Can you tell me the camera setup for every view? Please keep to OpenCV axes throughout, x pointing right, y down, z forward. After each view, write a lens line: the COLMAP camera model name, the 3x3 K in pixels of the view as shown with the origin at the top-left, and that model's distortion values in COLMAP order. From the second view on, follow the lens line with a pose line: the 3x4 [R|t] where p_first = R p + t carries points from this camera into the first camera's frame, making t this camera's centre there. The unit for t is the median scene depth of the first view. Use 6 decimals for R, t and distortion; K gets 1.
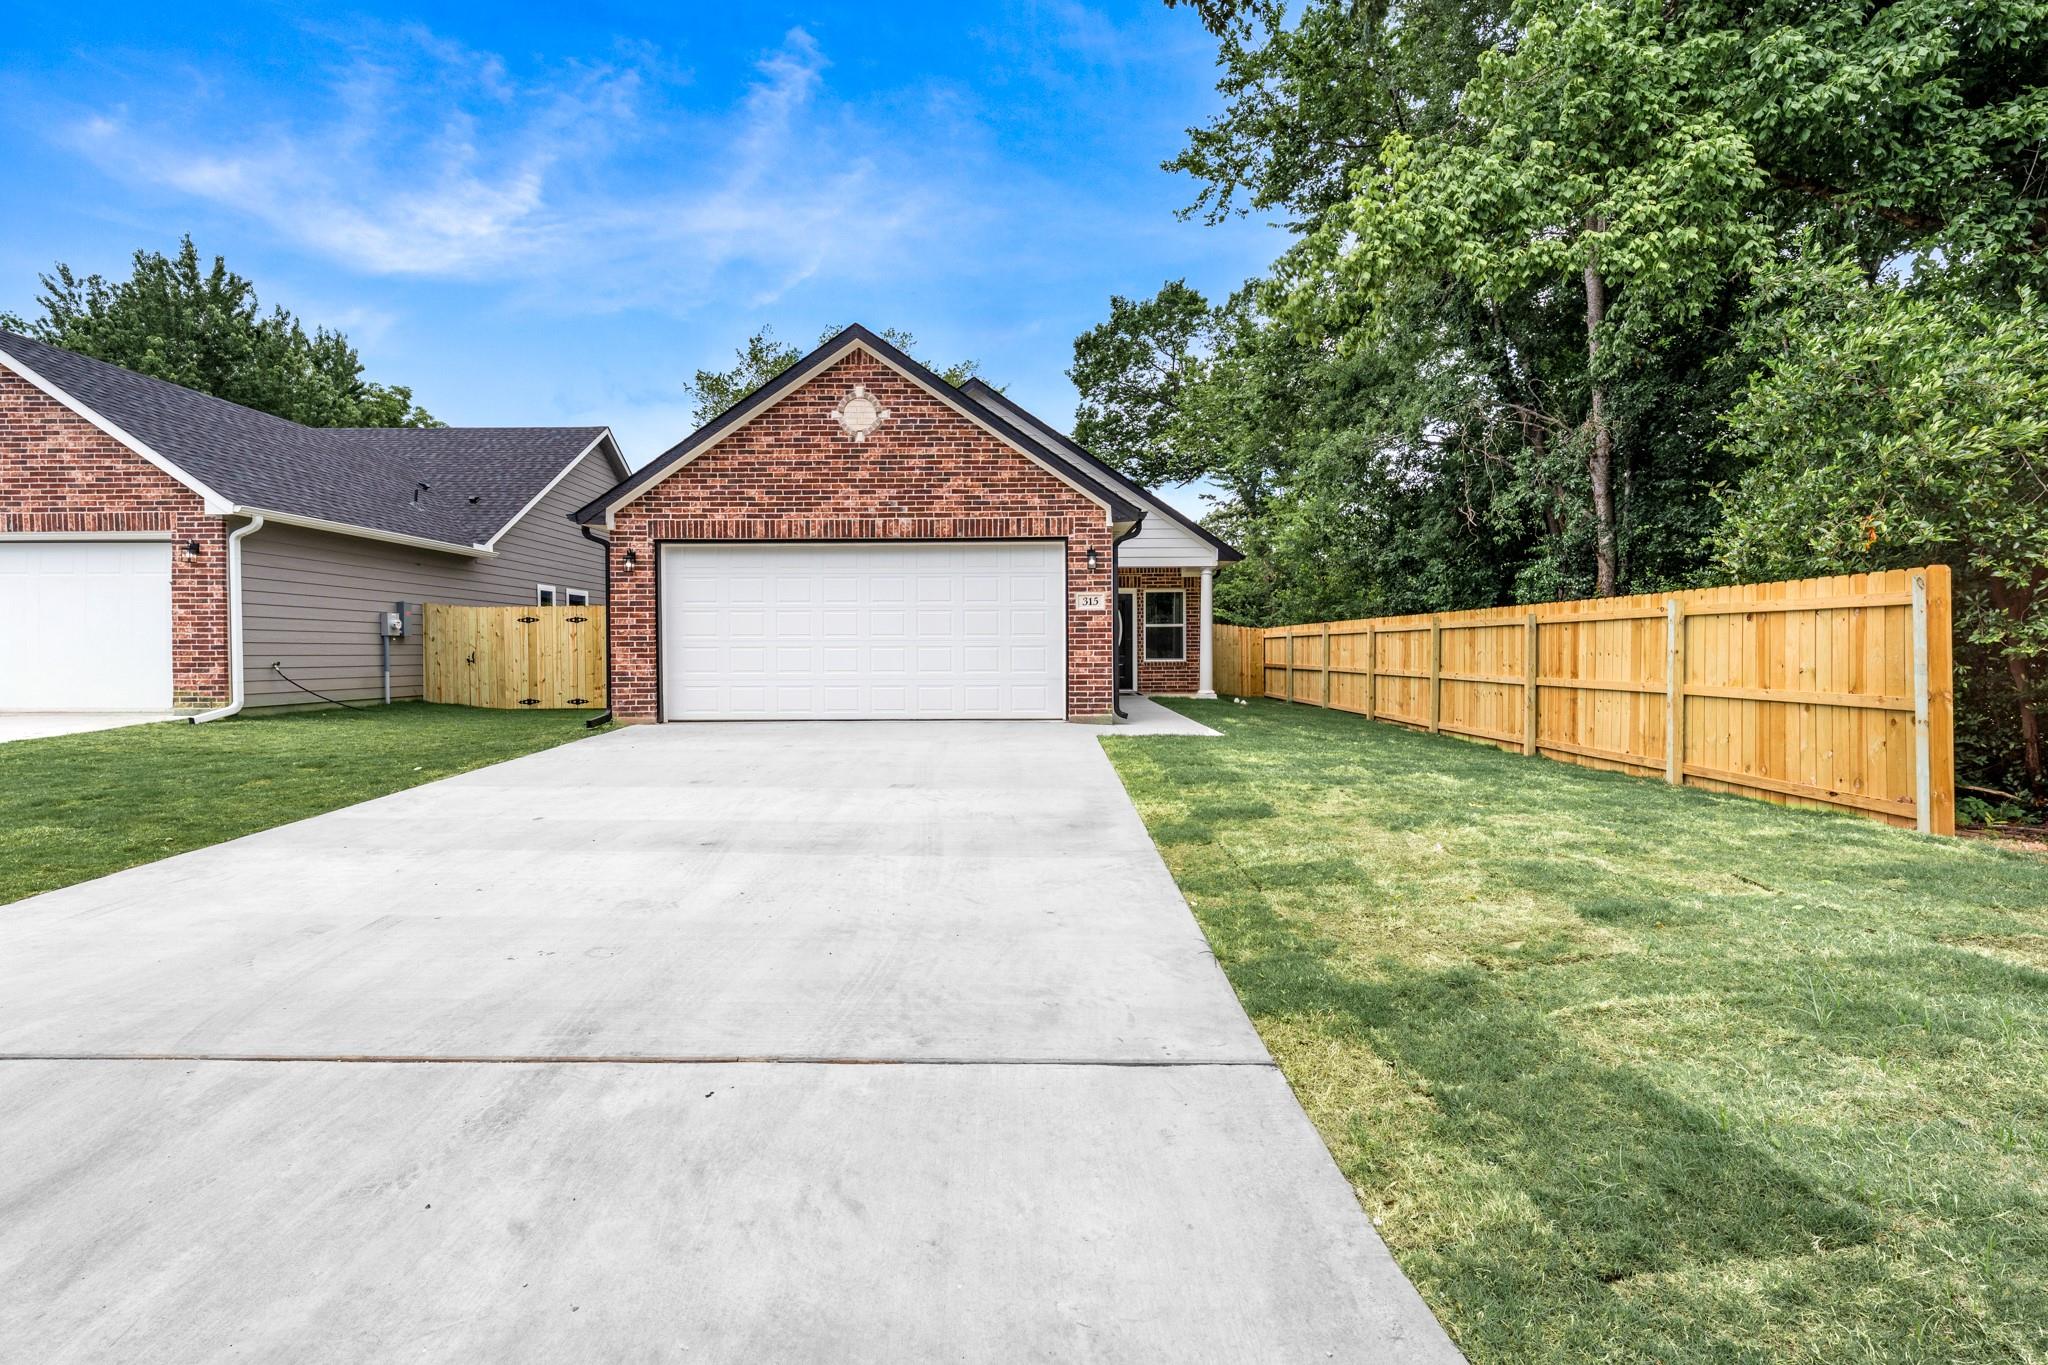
lens RADIAL K [[903.6, 0, 1013.6], [0, 903.6, 667.2], [0, 0, 1]] dist [-0.001230, 0.000227]
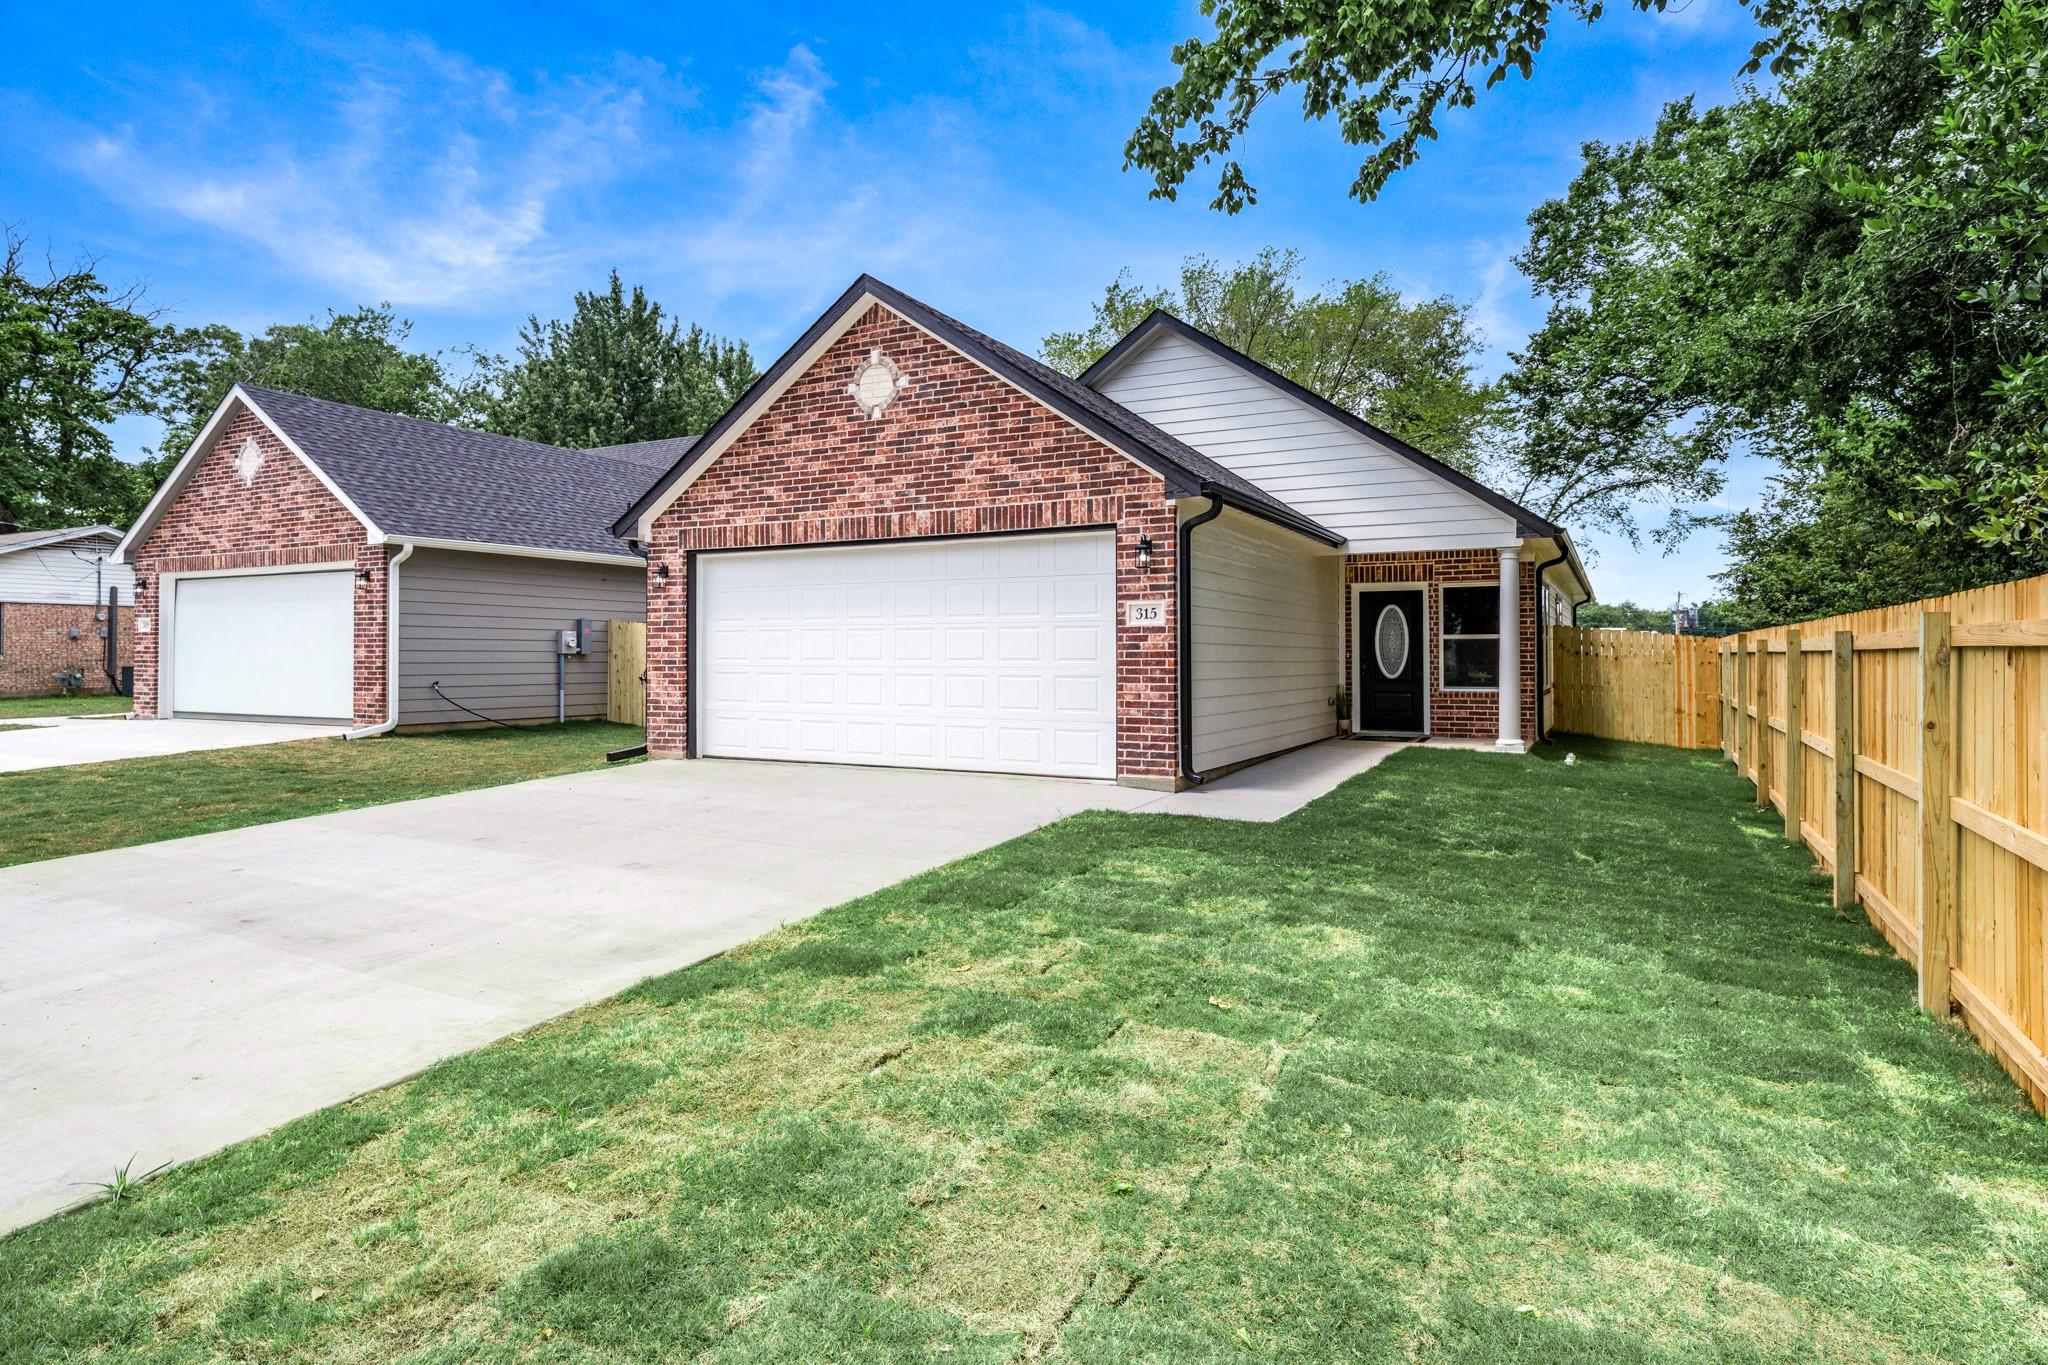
lens RADIAL K [[1119.4, 0, 1006.8], [0, 1119.4, 648.4], [0, 0, 1]] dist [0.014601, 0.000157]
pose [[0.879862, 0.000731, -0.475228, 0.403357], [-0.012226, 0.999703, -0.021099, -0.026156], [0.475072, 0.024375, 0.879609, 0.184953]]
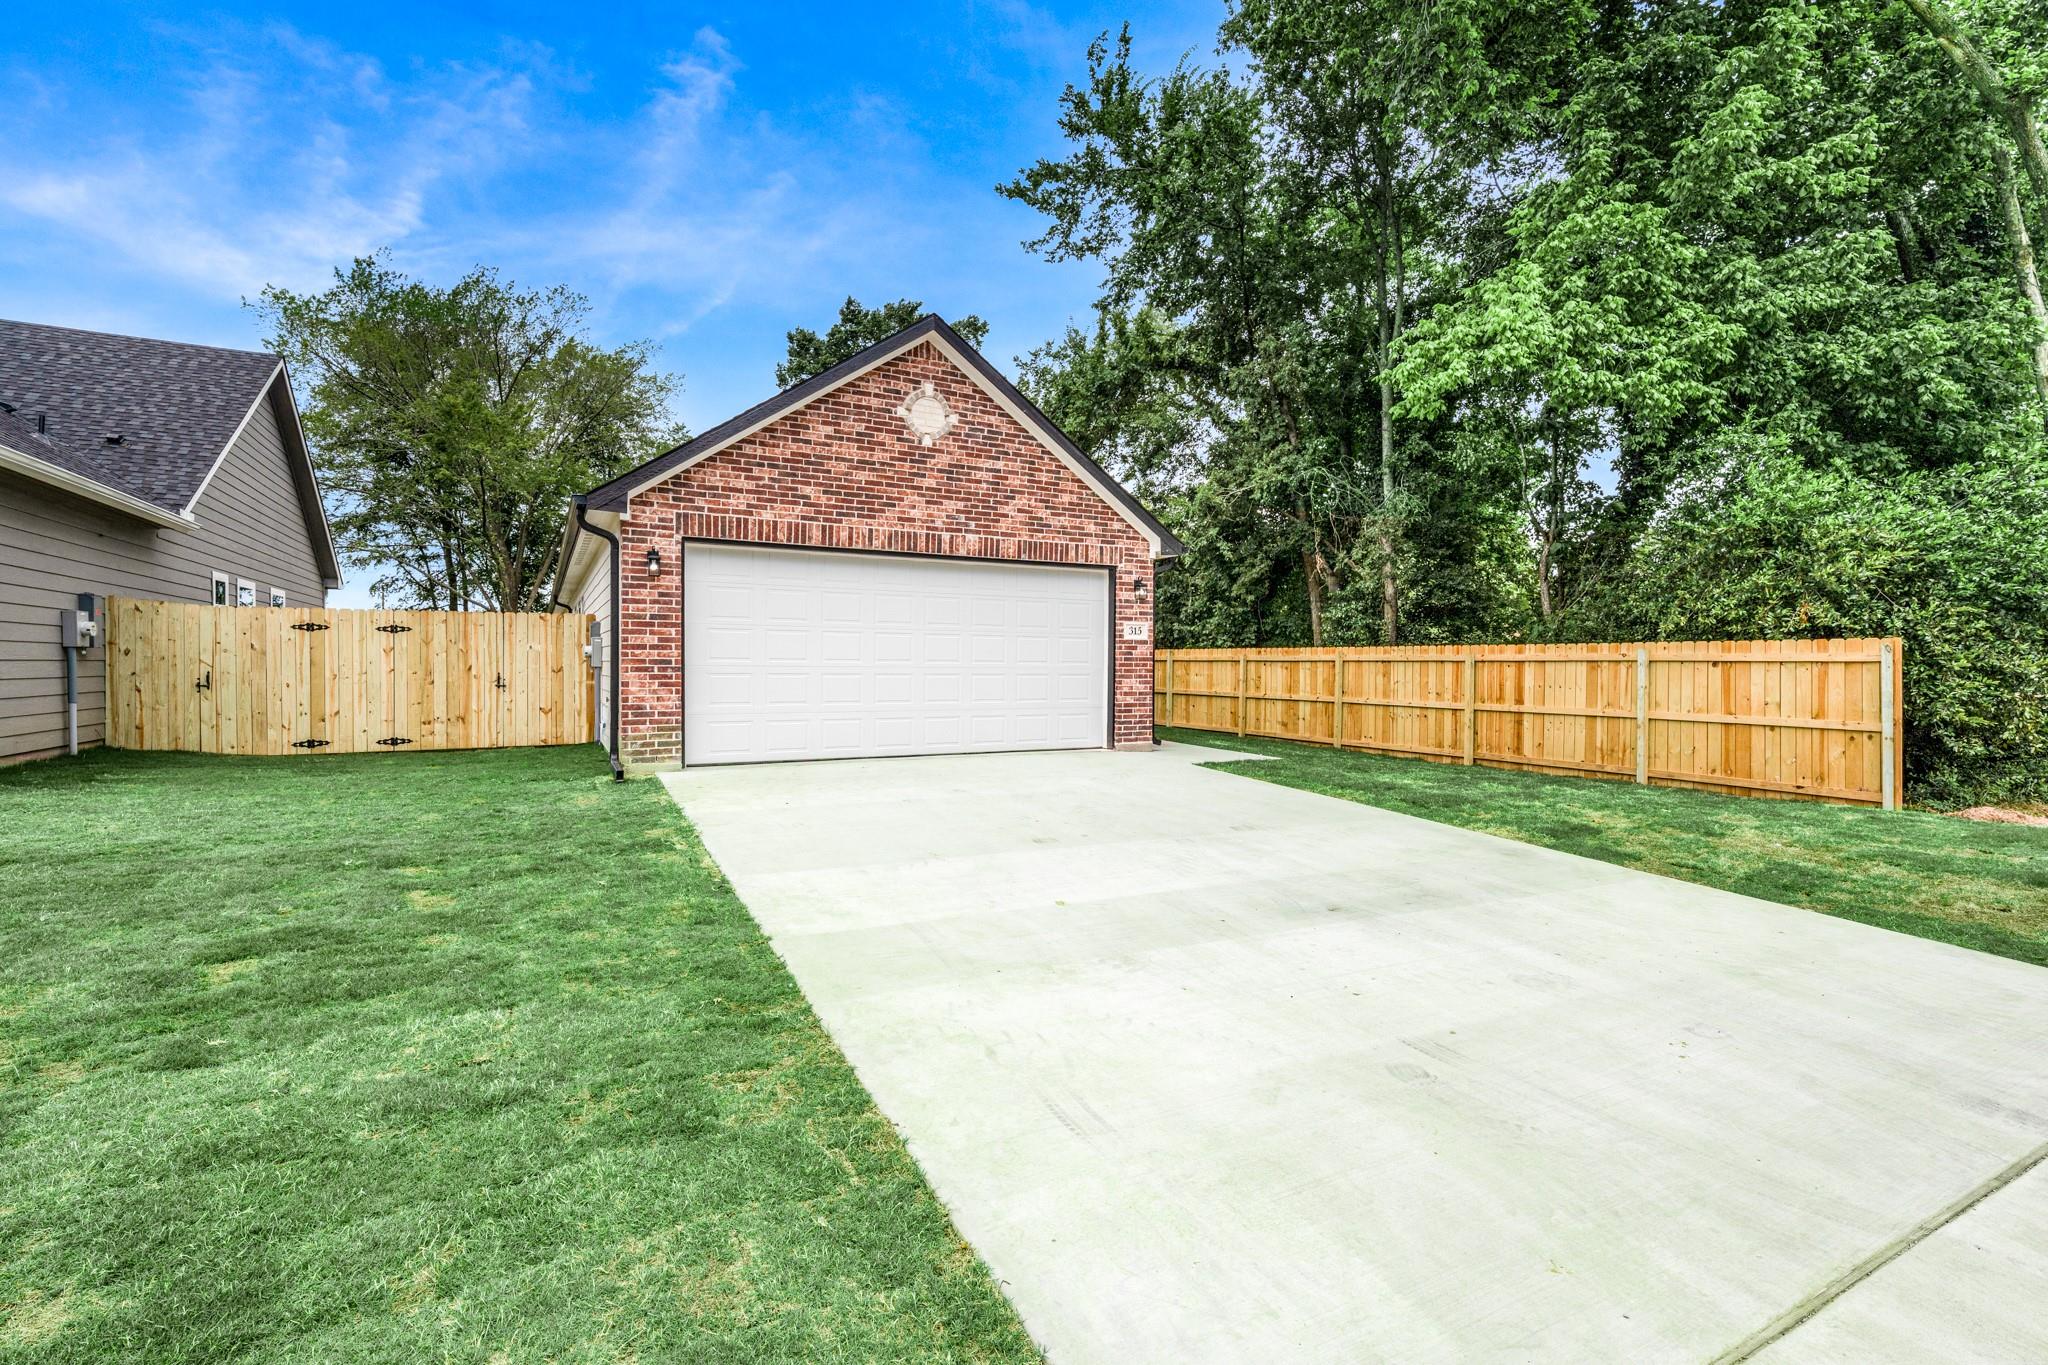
lens RADIAL K [[903.6, 0, 1011.4], [0, 903.6, 687.4], [0, 0, 1]] dist [-0.001230, 0.000227]
pose [[0.883420, -0.001522, 0.468580, -0.514871], [-0.003189, 0.999952, 0.009262, -0.018267], [-0.468572, -0.009676, 0.883372, 0.167253]]
